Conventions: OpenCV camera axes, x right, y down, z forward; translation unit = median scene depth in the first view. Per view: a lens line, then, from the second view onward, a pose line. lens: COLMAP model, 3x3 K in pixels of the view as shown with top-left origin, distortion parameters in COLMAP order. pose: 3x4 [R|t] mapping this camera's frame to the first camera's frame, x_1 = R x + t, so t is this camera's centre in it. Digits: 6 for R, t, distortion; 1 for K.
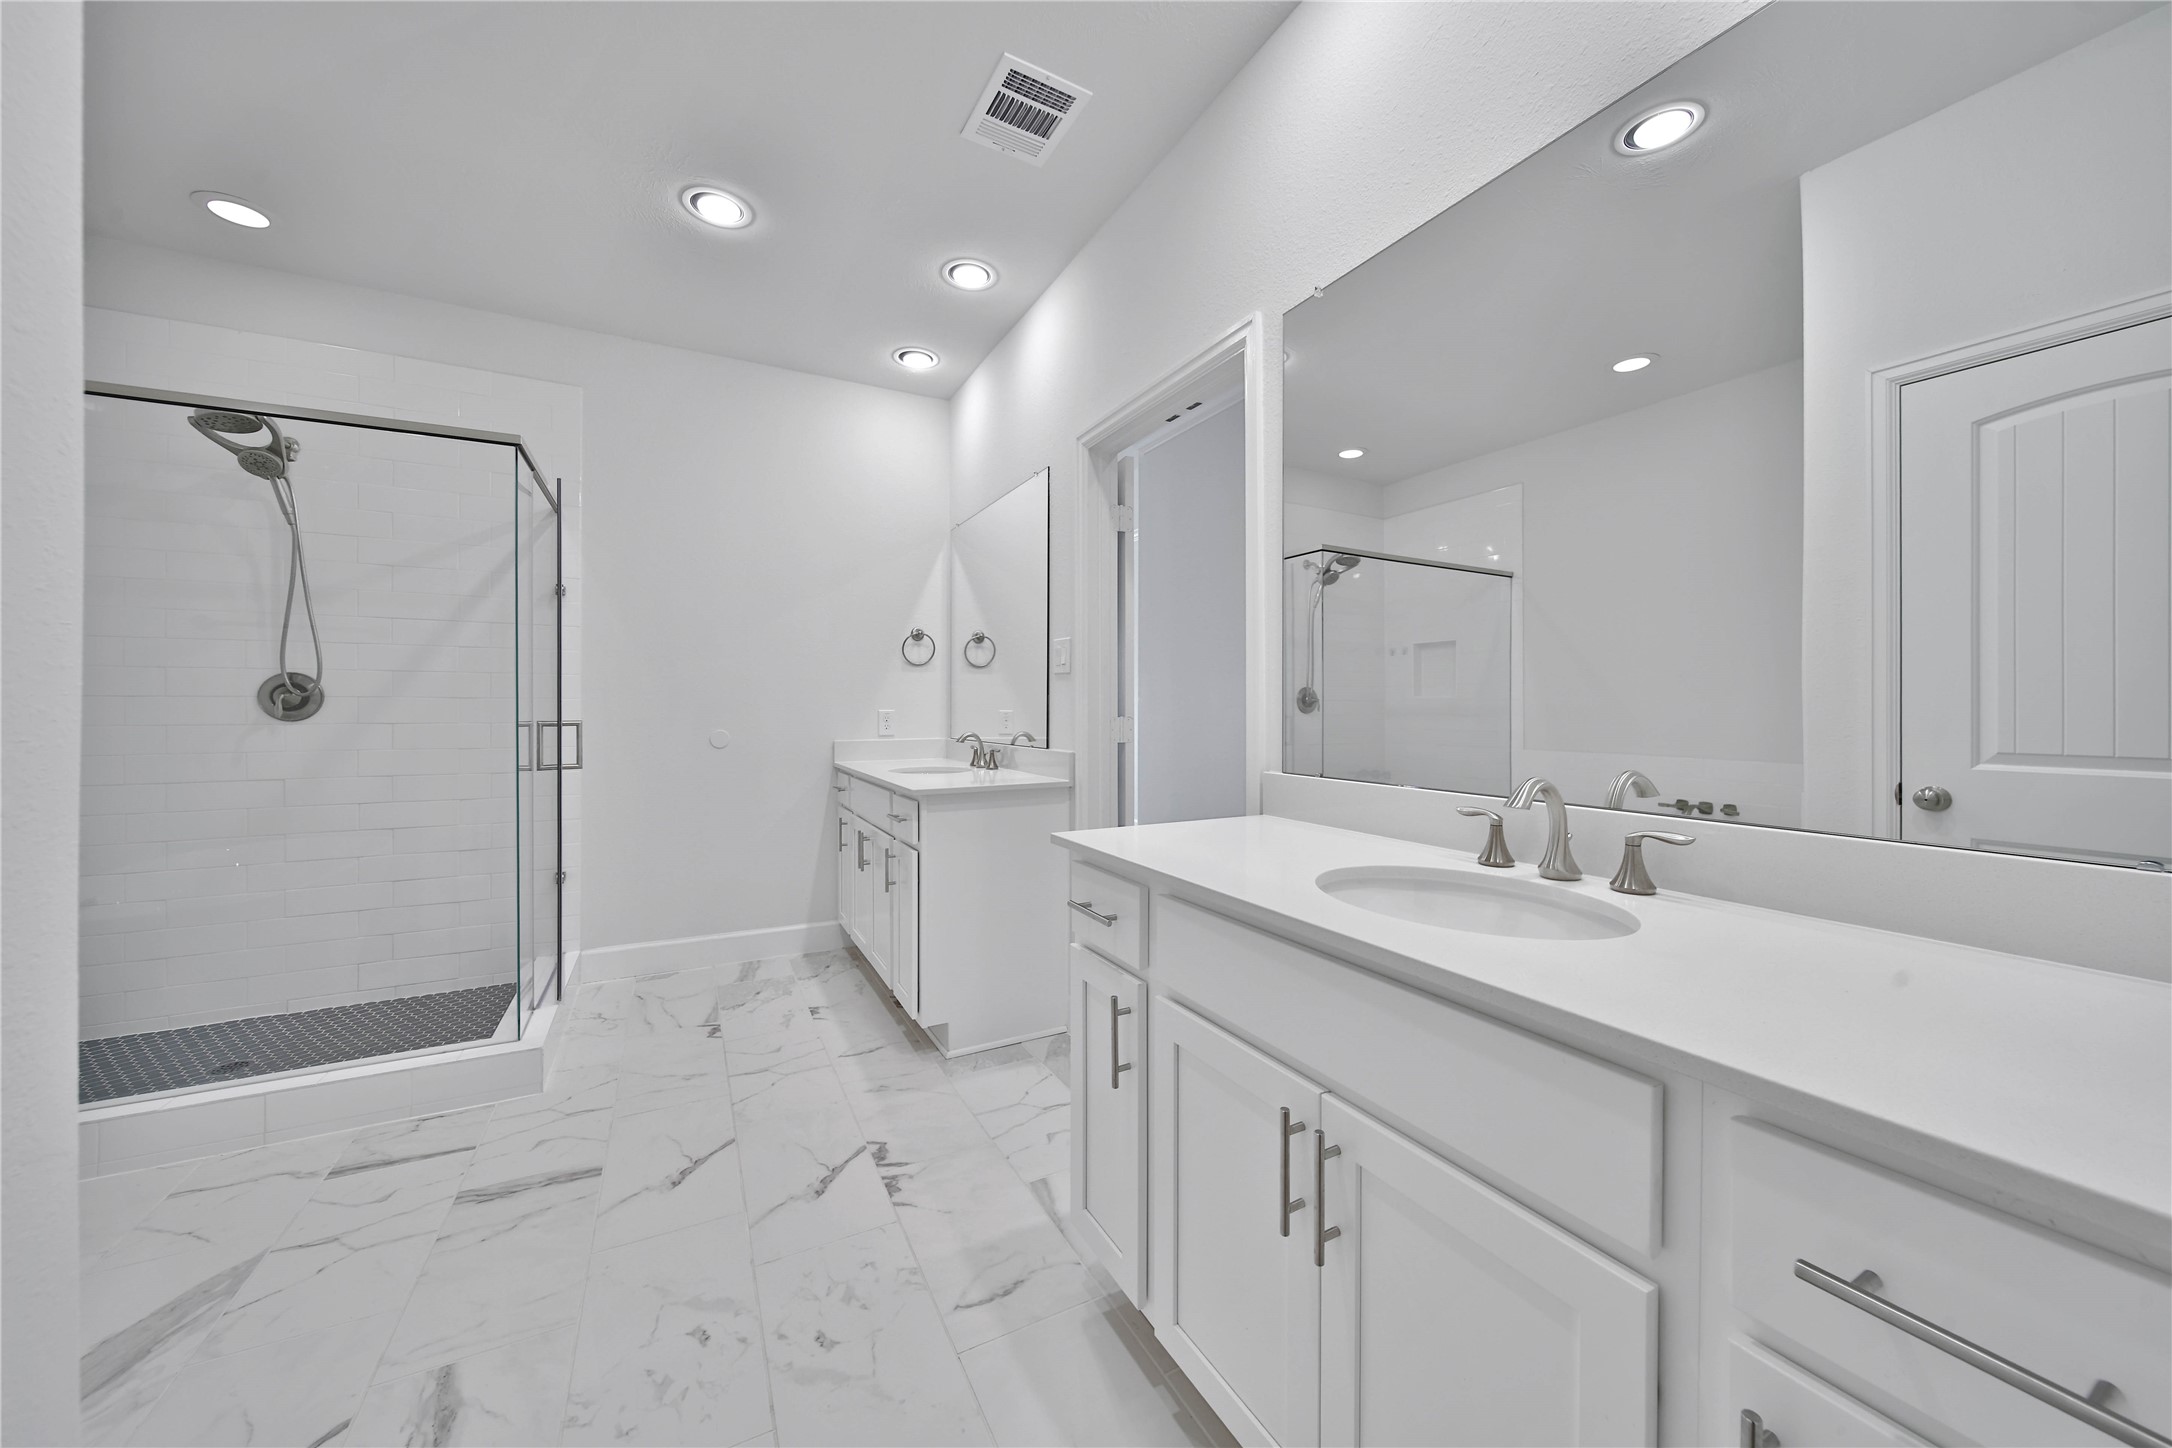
lens RADIAL K [[769.9, 0, 1082.0], [0, 769.9, 723.9], [0, 0, 1]] dist [0.001581, -0.000012]
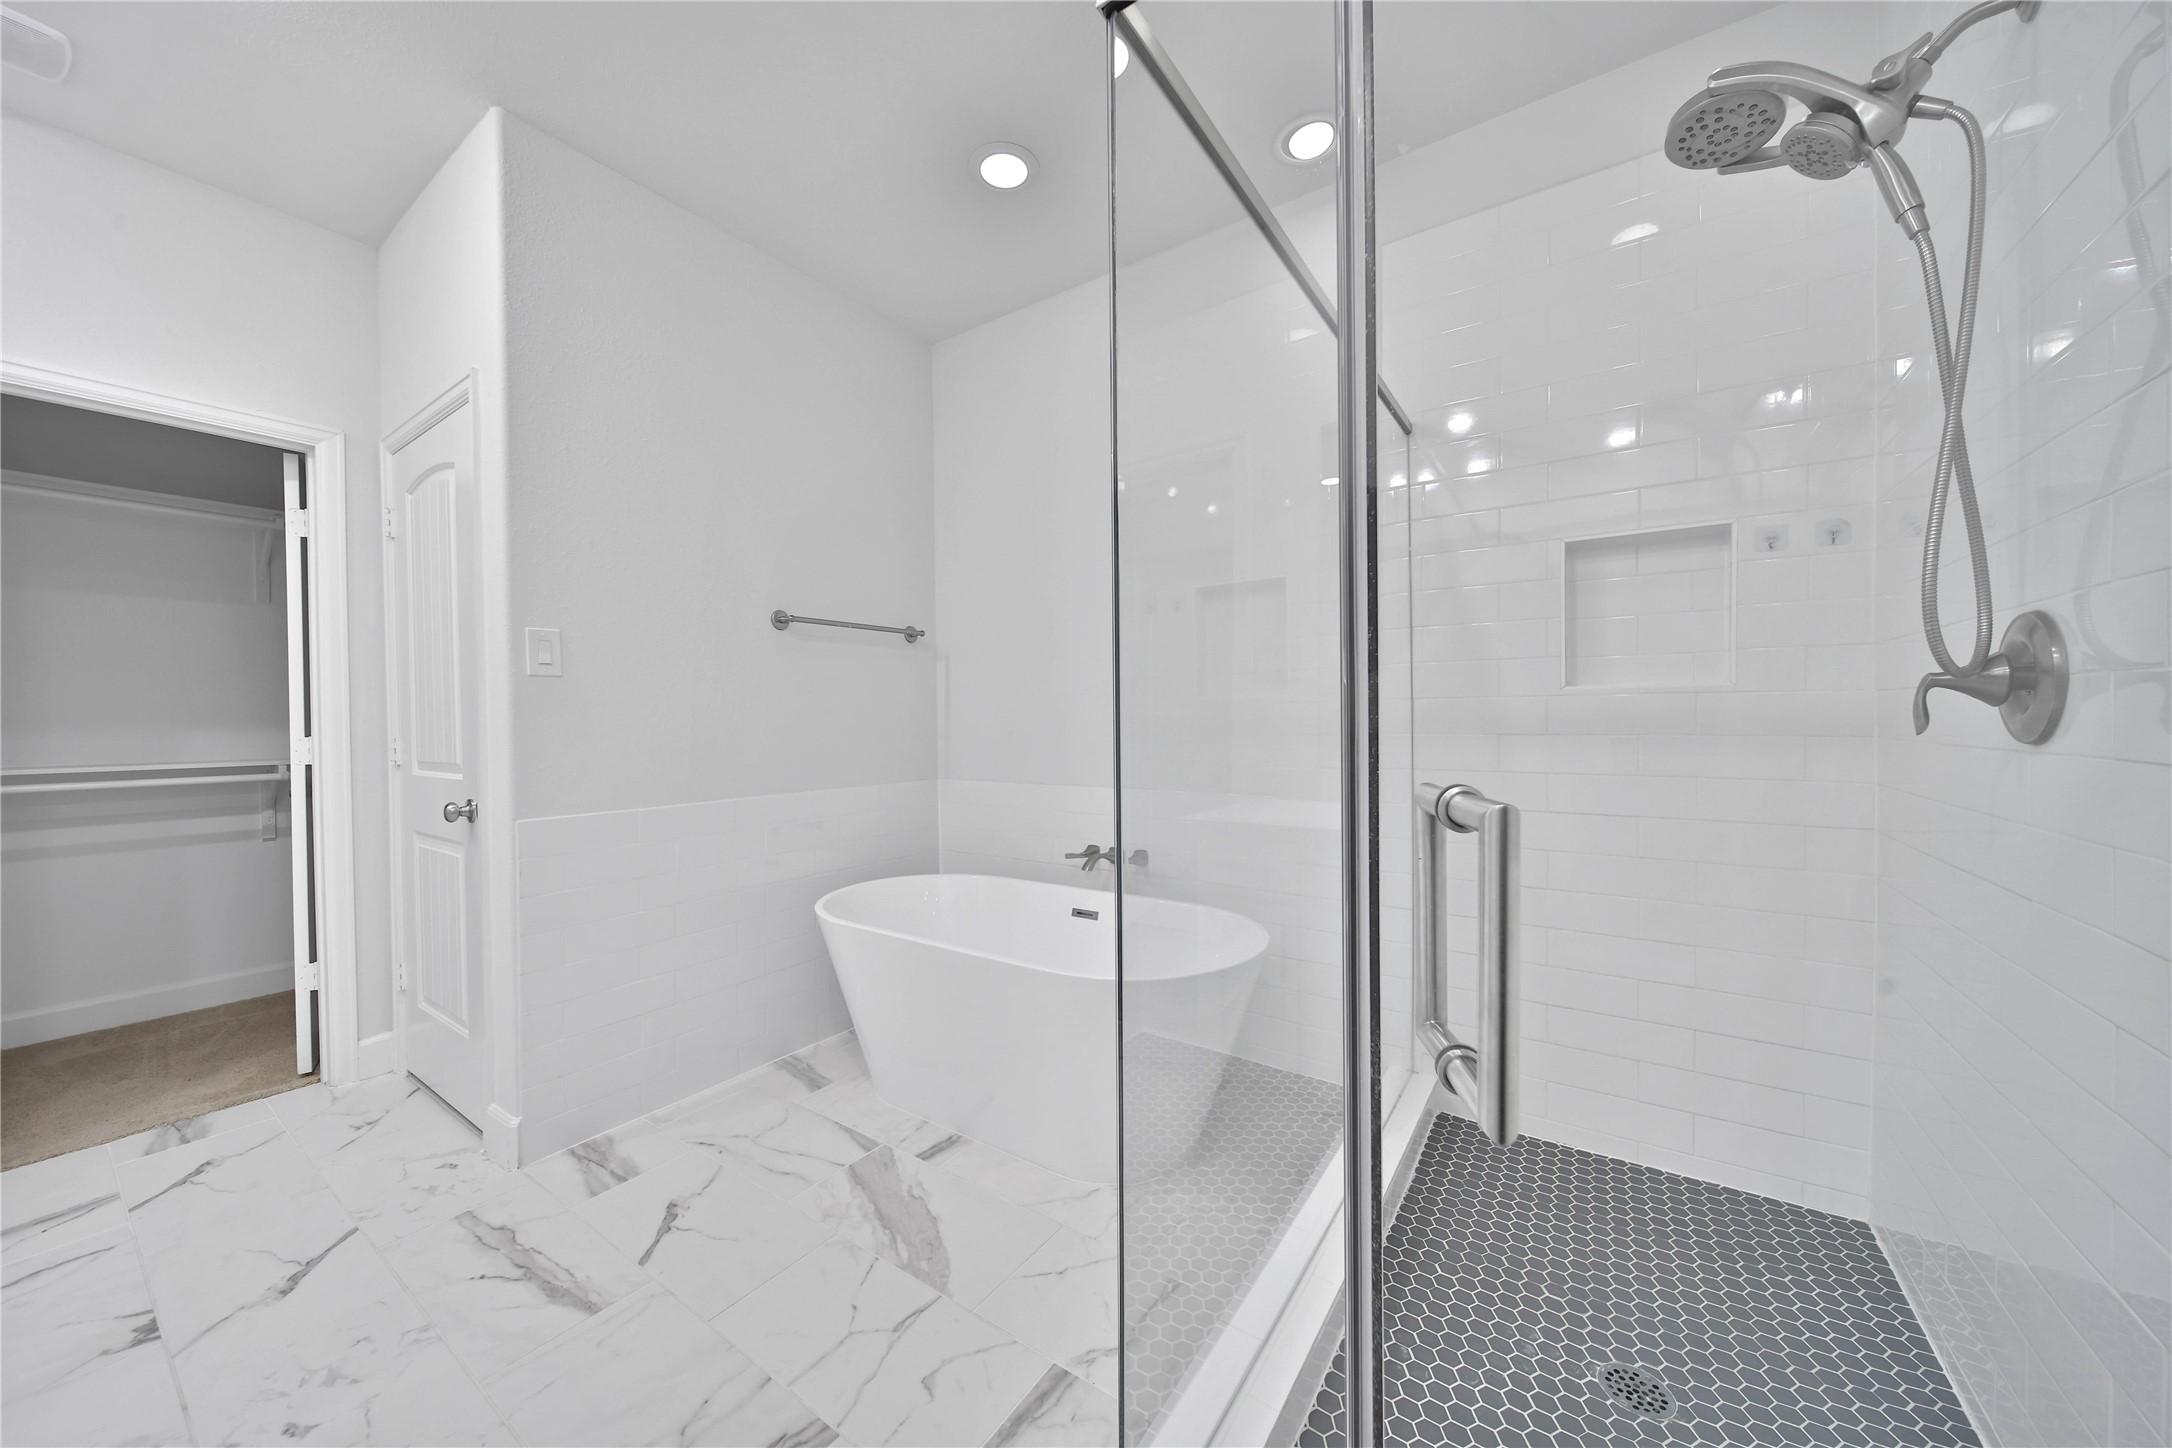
lens RADIAL K [[769.9, 0, 1082.0], [0, 769.9, 723.9], [0, 0, 1]] dist [0.001581, -0.000012]
pose [[-0.887911, 0.013592, -0.459814, -0.511974], [-0.000795, 0.999517, 0.031081, -0.027519], [0.460014, 0.027962, -0.887471, 1.239979]]
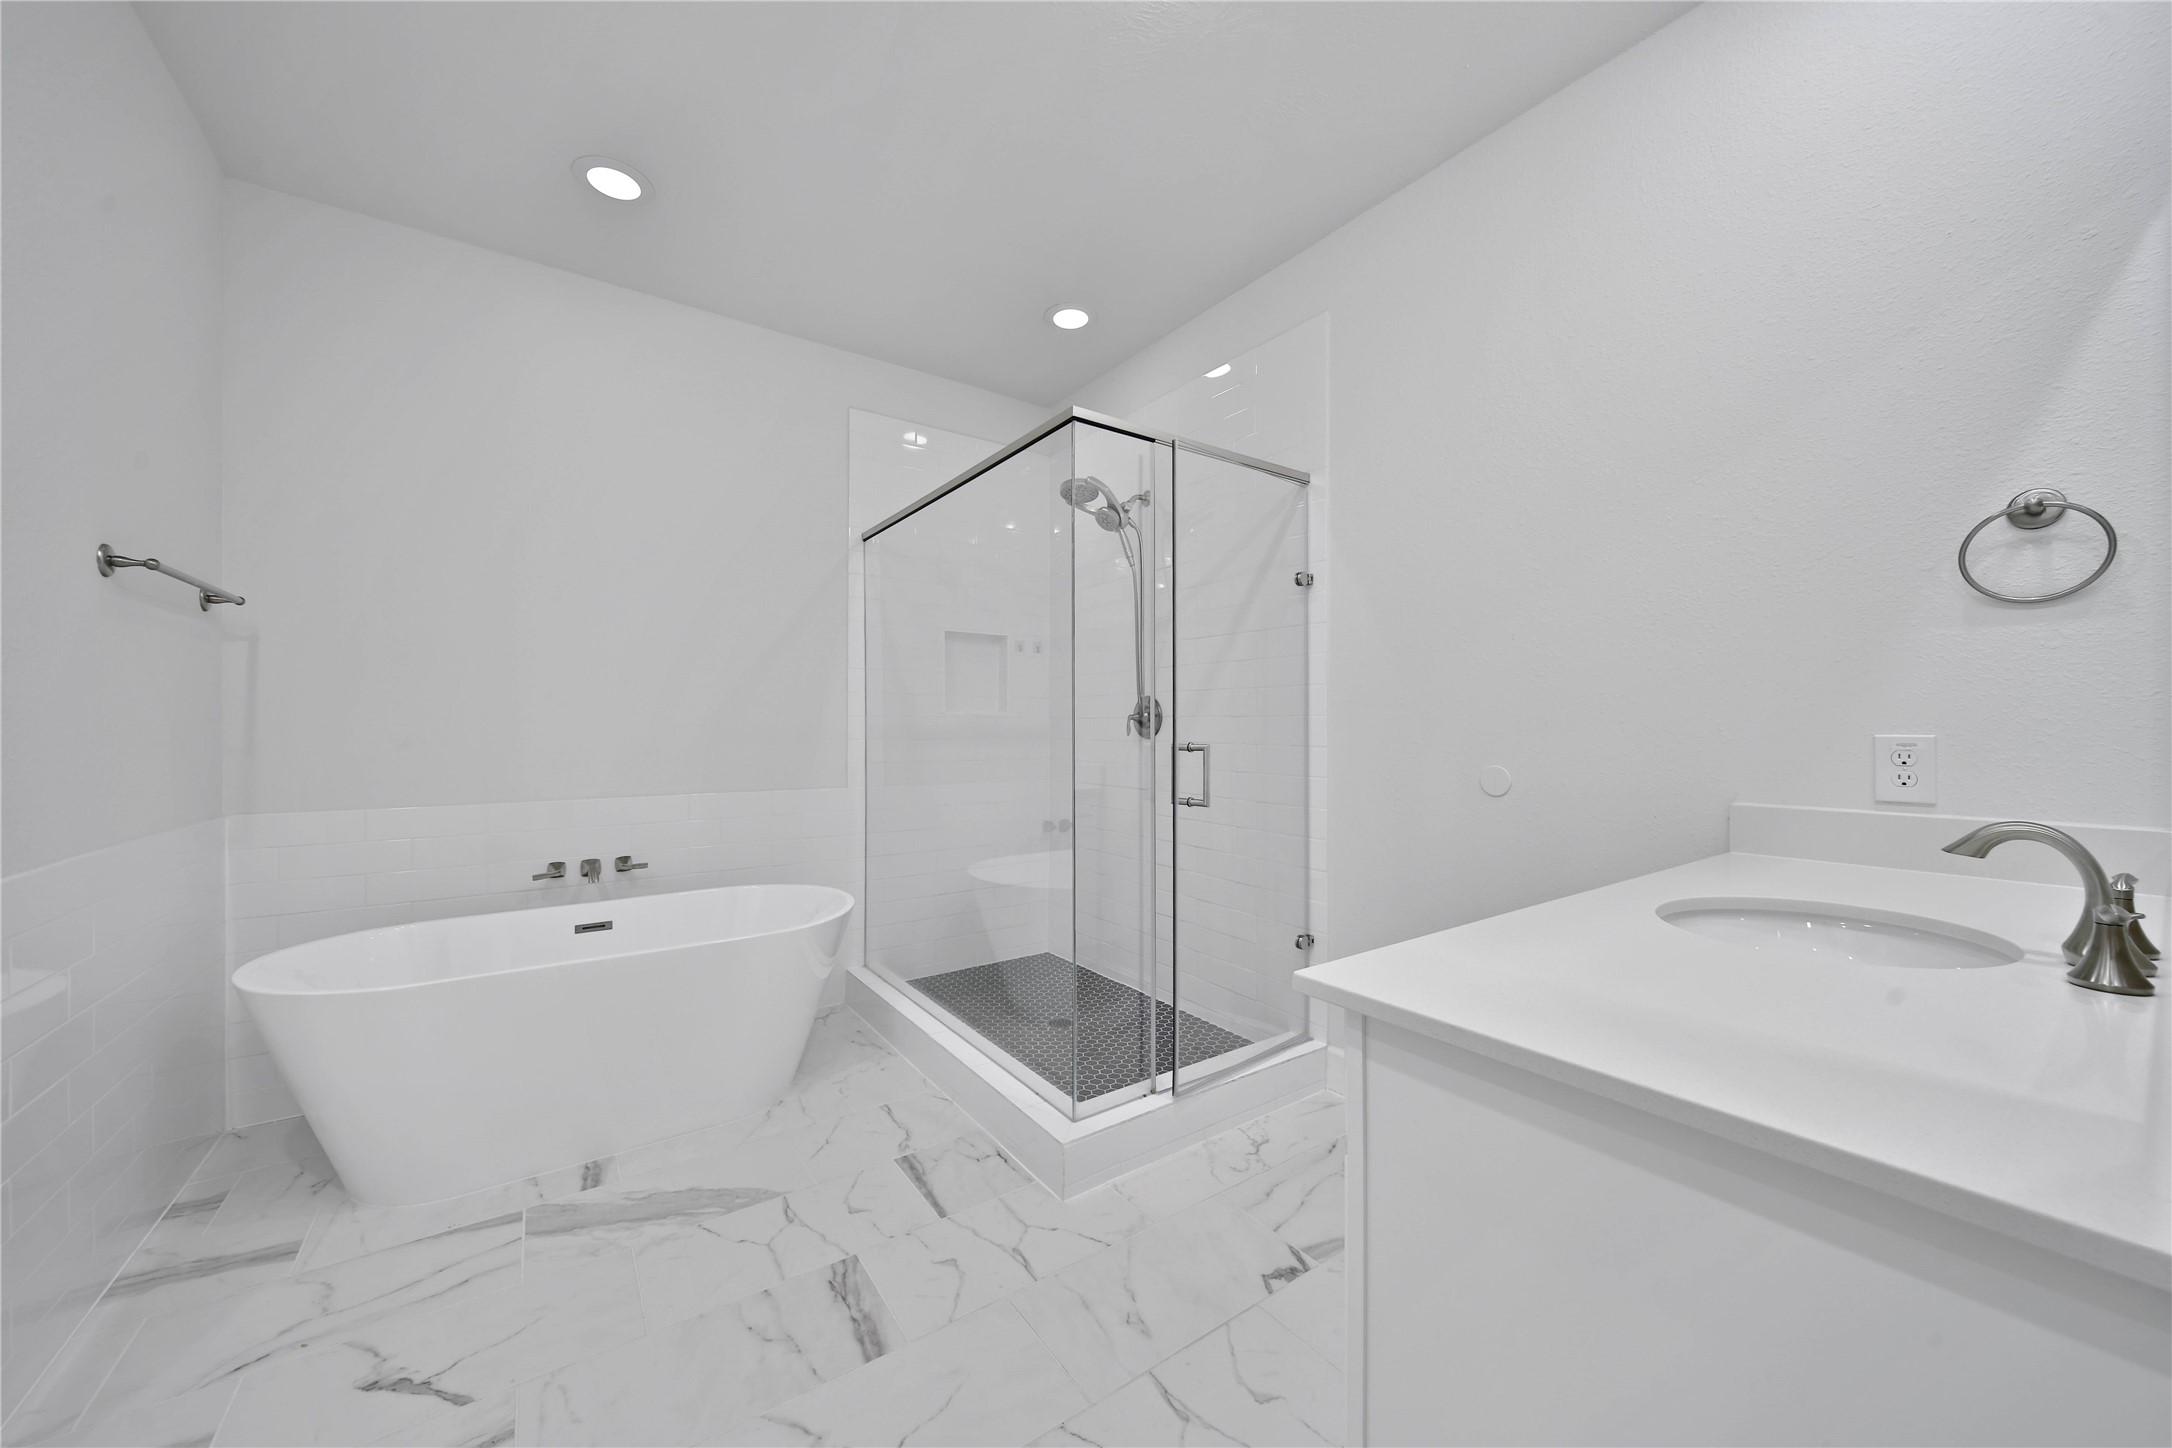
lens RADIAL K [[769.9, 0, 1082.0], [0, 769.9, 723.9], [0, 0, 1]] dist [0.001581, -0.000012]
pose [[0.129171, -0.003427, -0.991616, 0.099524], [-0.023977, 0.999691, -0.006578, -0.016892], [0.991332, 0.024626, 0.129049, 0.834904]]
